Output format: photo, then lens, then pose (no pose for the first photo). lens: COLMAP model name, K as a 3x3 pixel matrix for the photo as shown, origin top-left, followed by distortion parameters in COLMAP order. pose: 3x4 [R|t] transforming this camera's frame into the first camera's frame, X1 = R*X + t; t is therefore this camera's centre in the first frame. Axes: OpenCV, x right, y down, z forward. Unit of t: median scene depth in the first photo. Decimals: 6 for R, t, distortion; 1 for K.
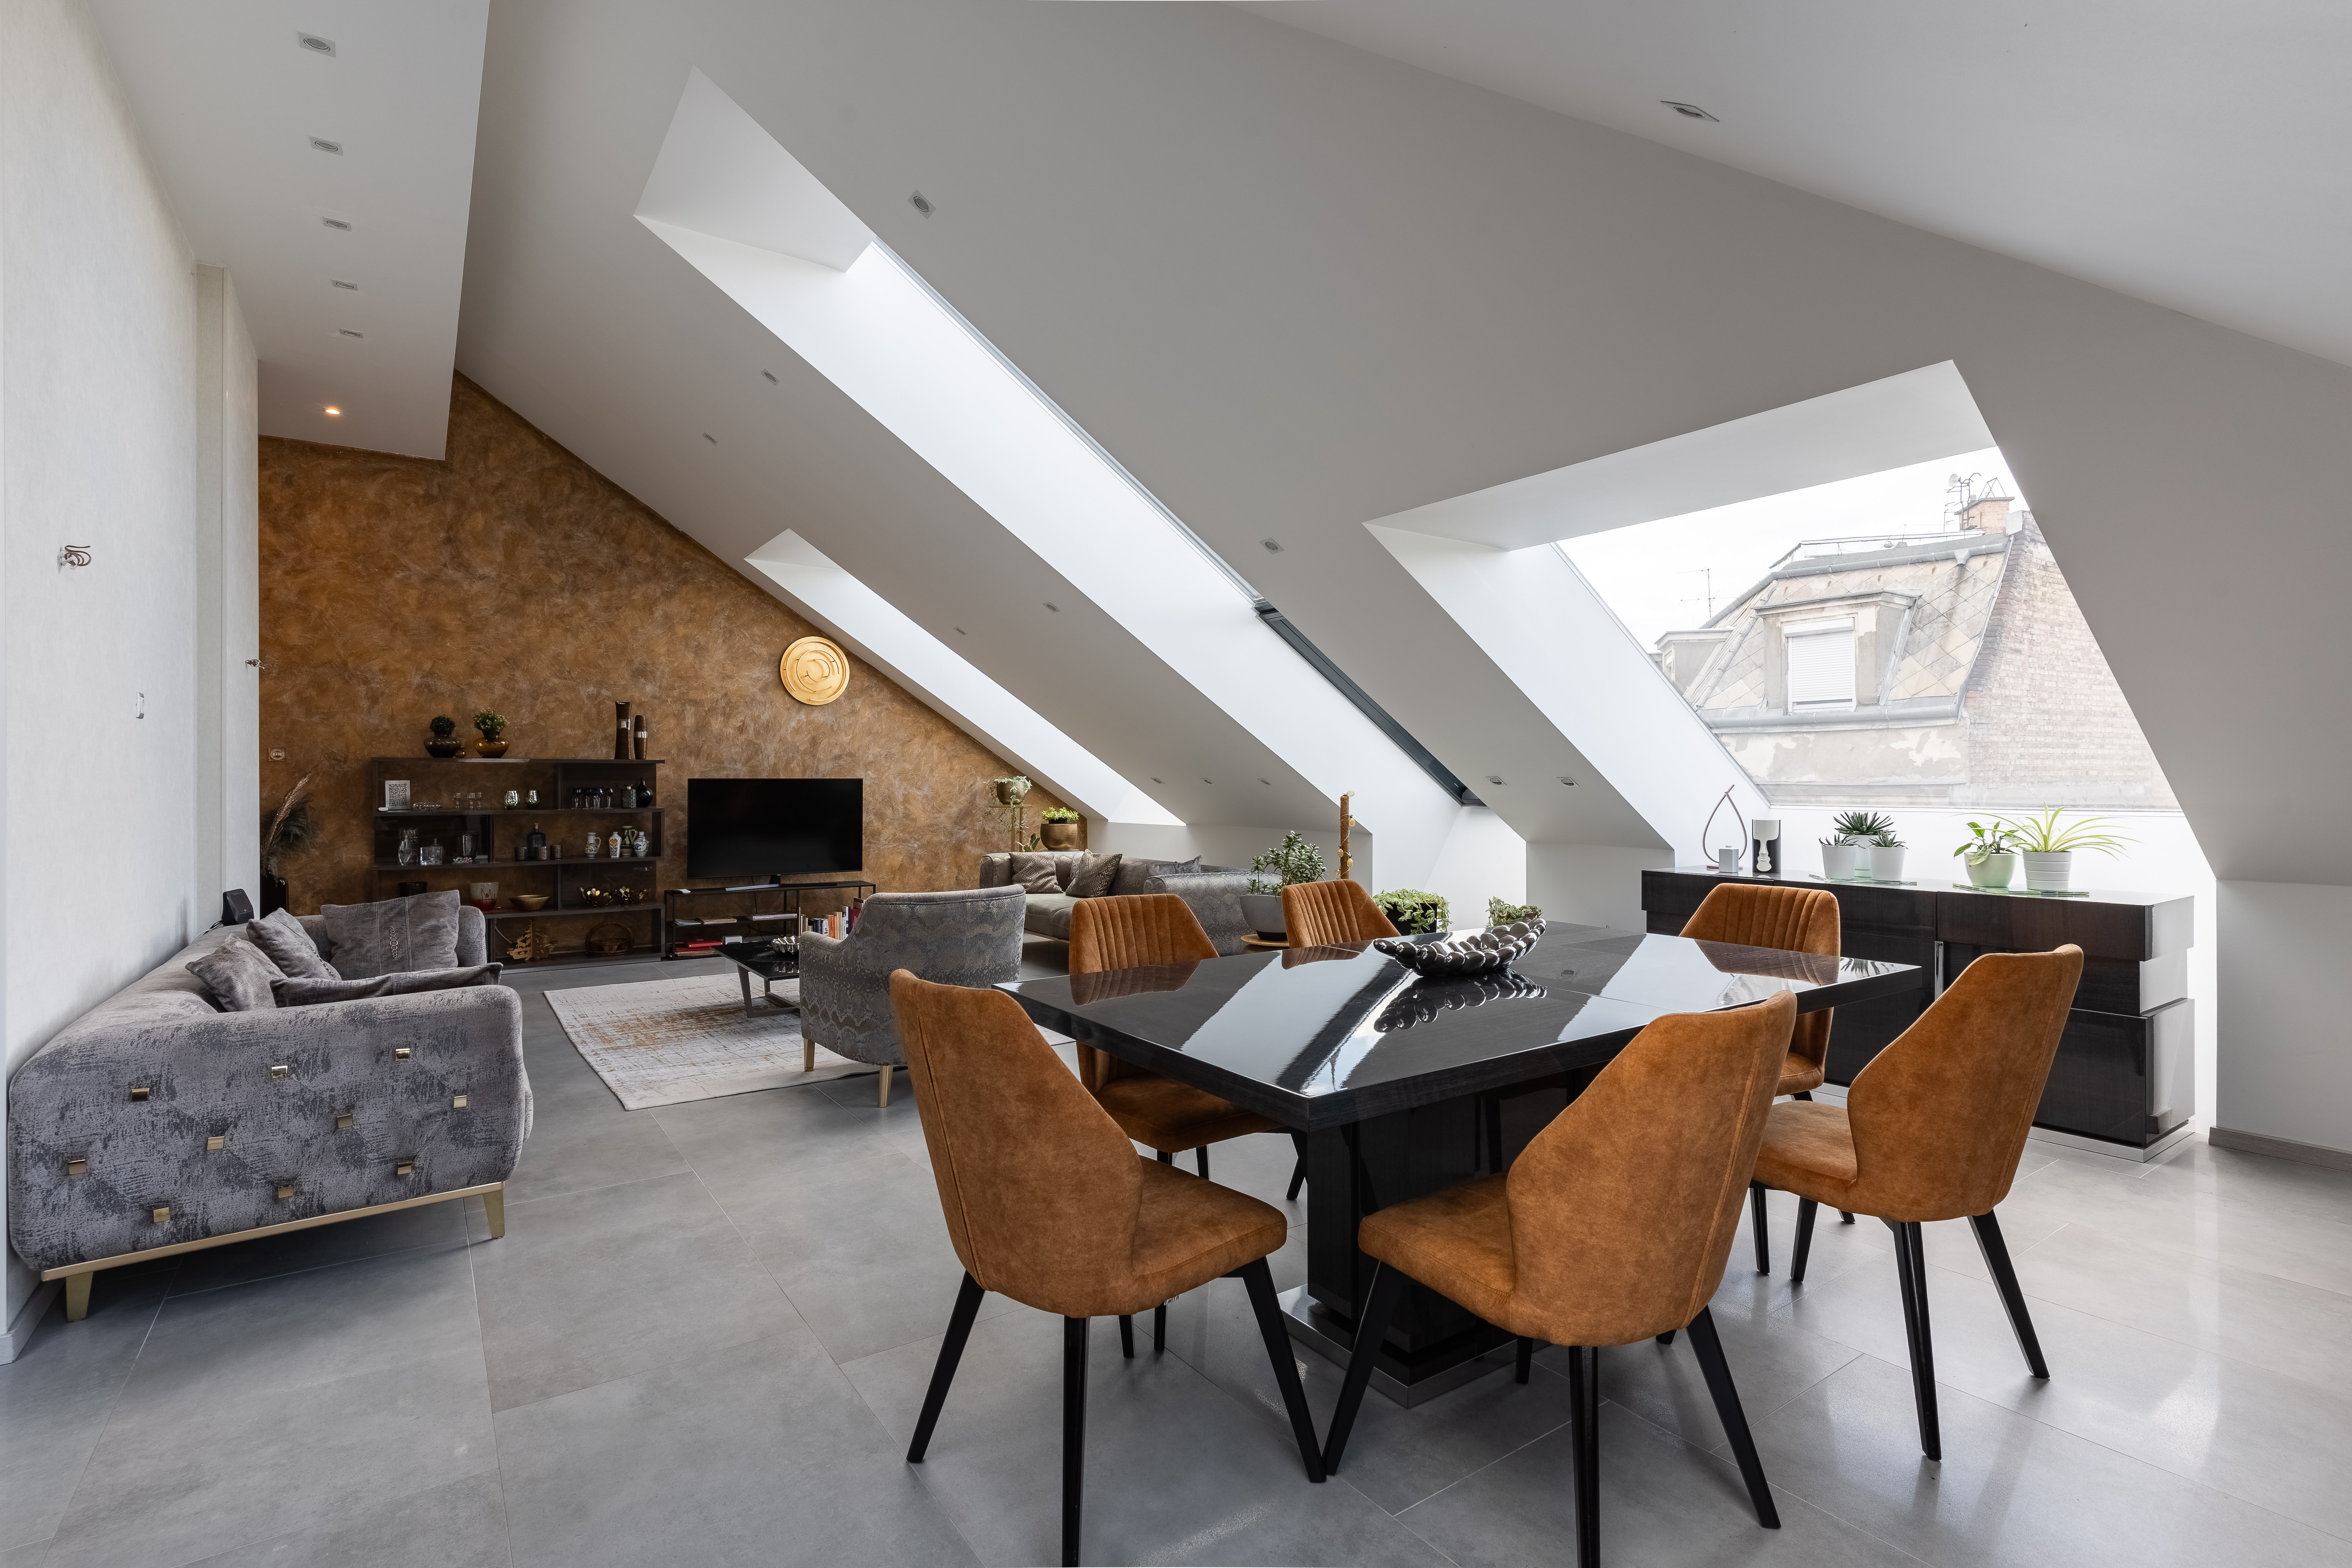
lens RADIAL K [[1107.0, 0, 1180.4], [0, 1107.0, 783.2], [0, 0, 1]] dist [-0.001823, 0.000425]
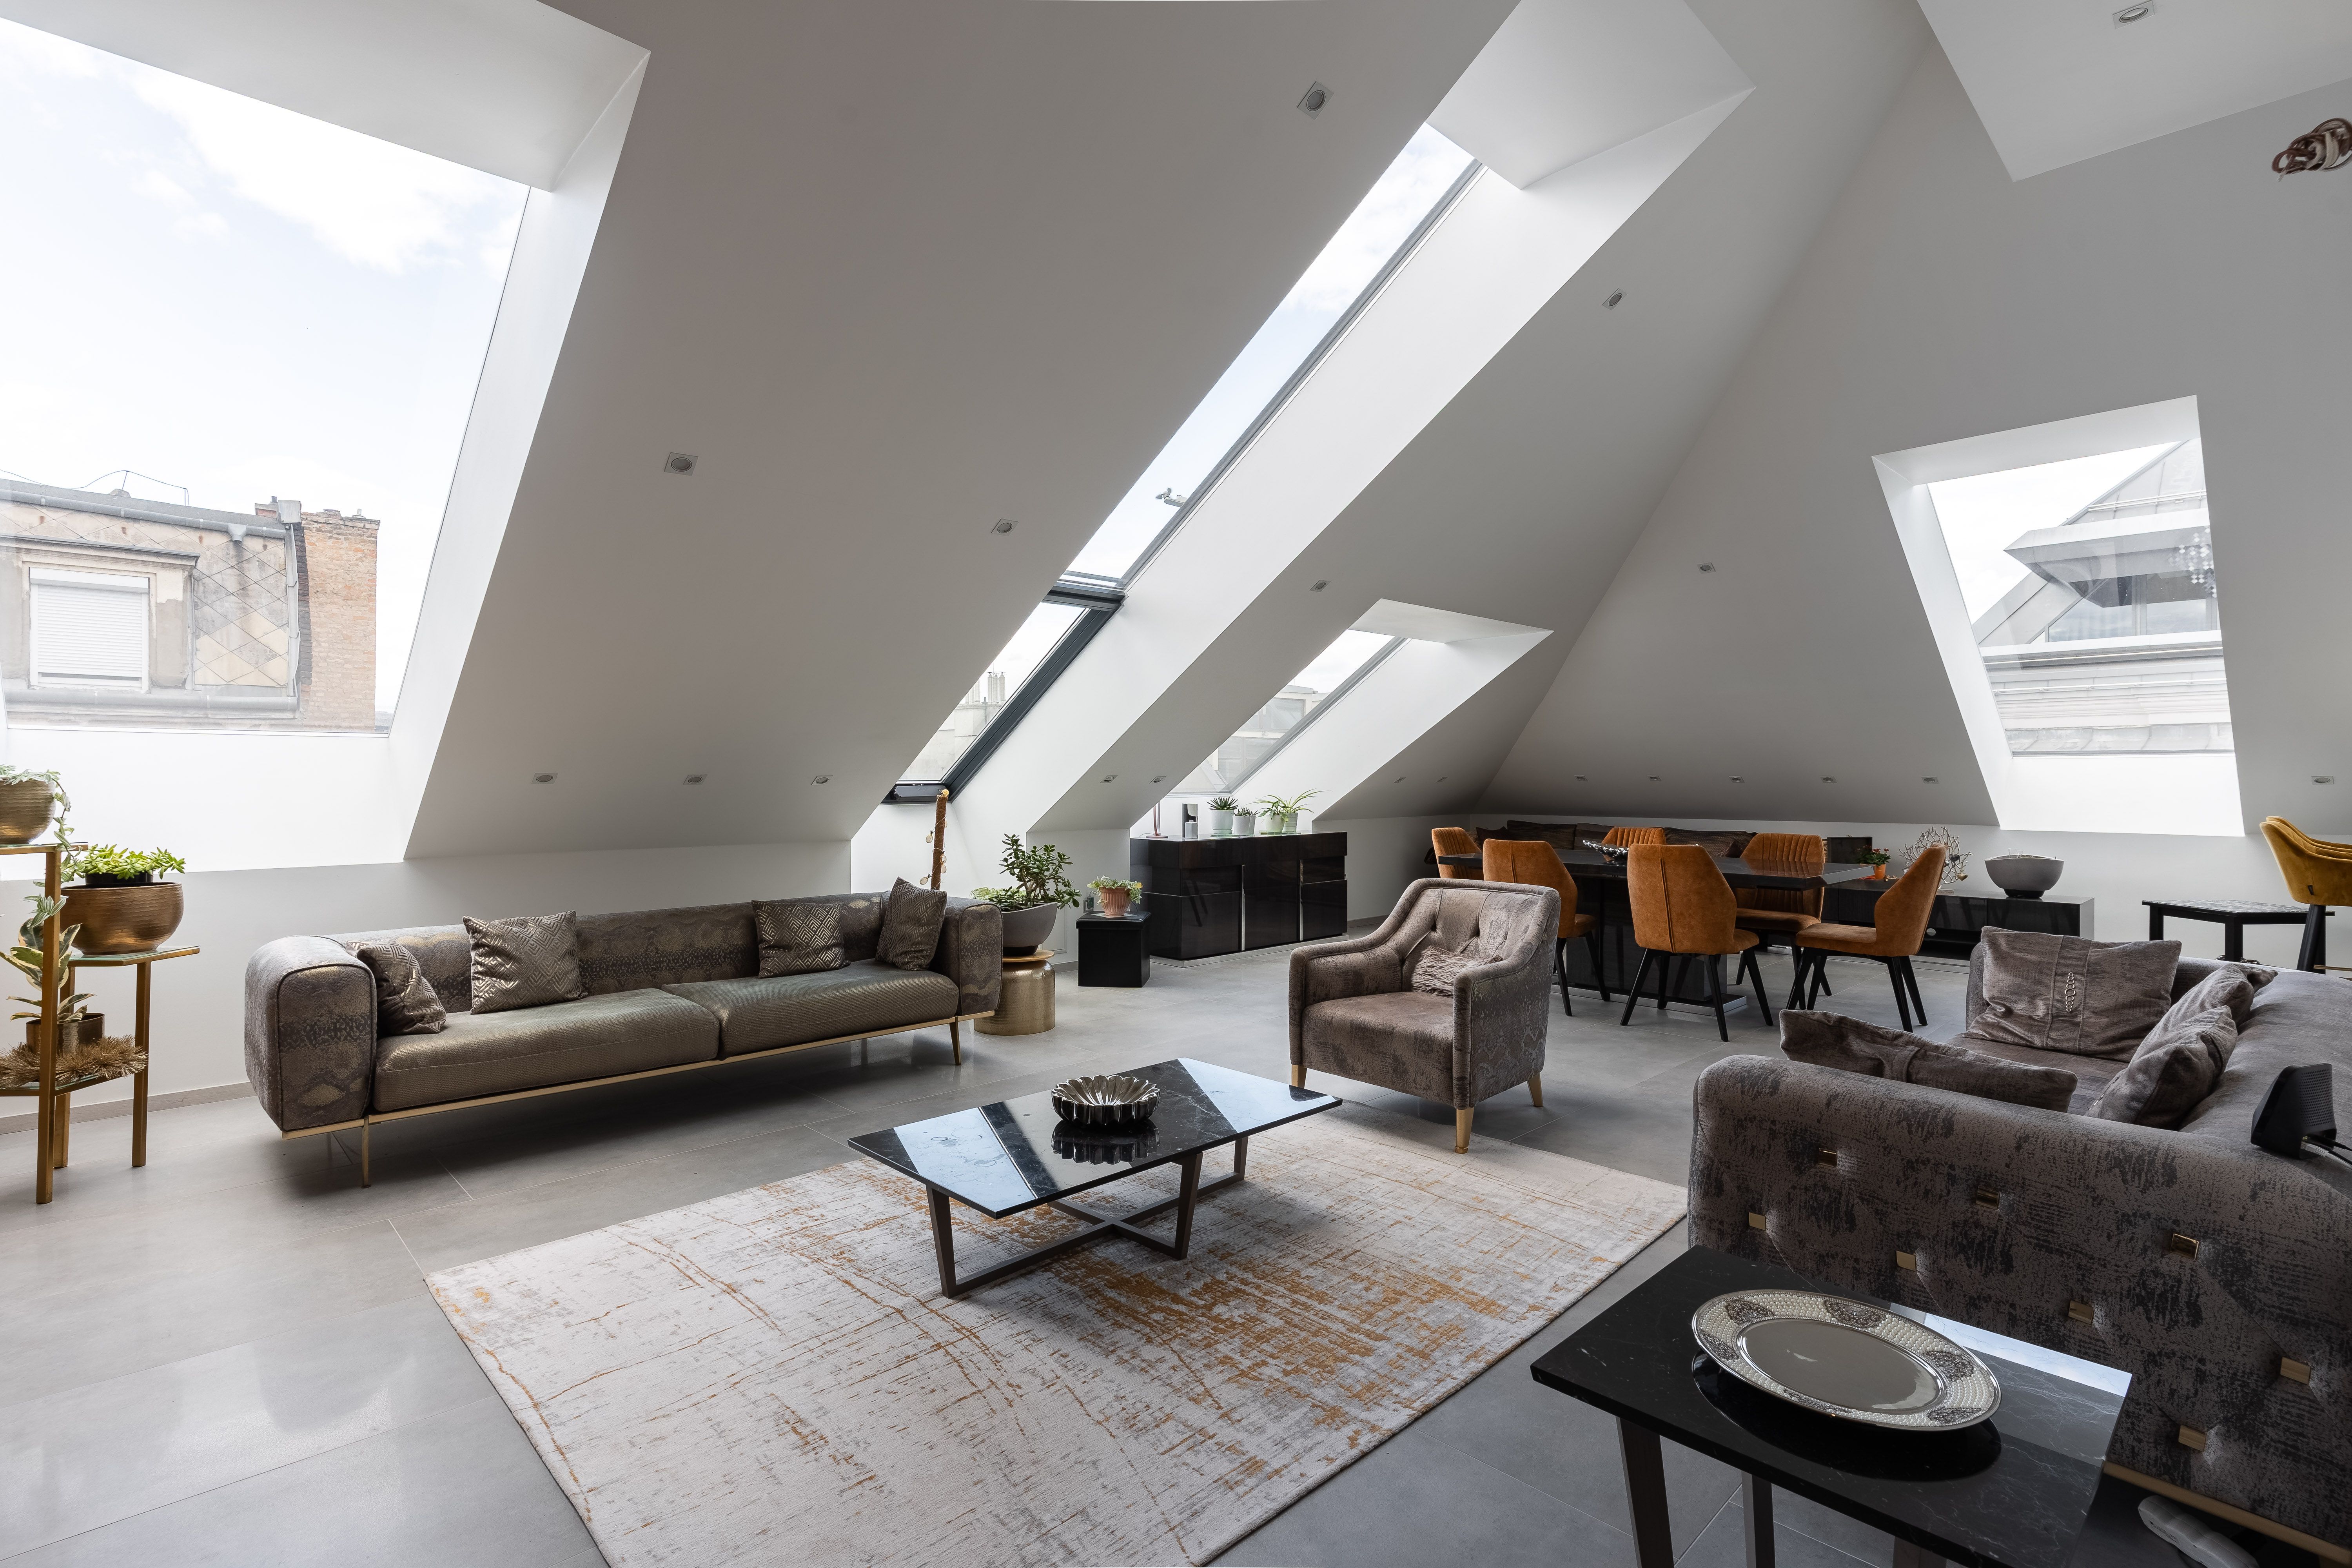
lens RADIAL K [[1107.0, 0, 1188.2], [0, 1107.0, 779.7], [0, 0, 1]] dist [-0.001823, 0.000425]
pose [[-0.161596, 0.001060, 0.986857, -0.652326], [0.002178, 0.999997, -0.000718, -0.000427], [-0.986855, 0.002034, -0.161597, 0.801762]]
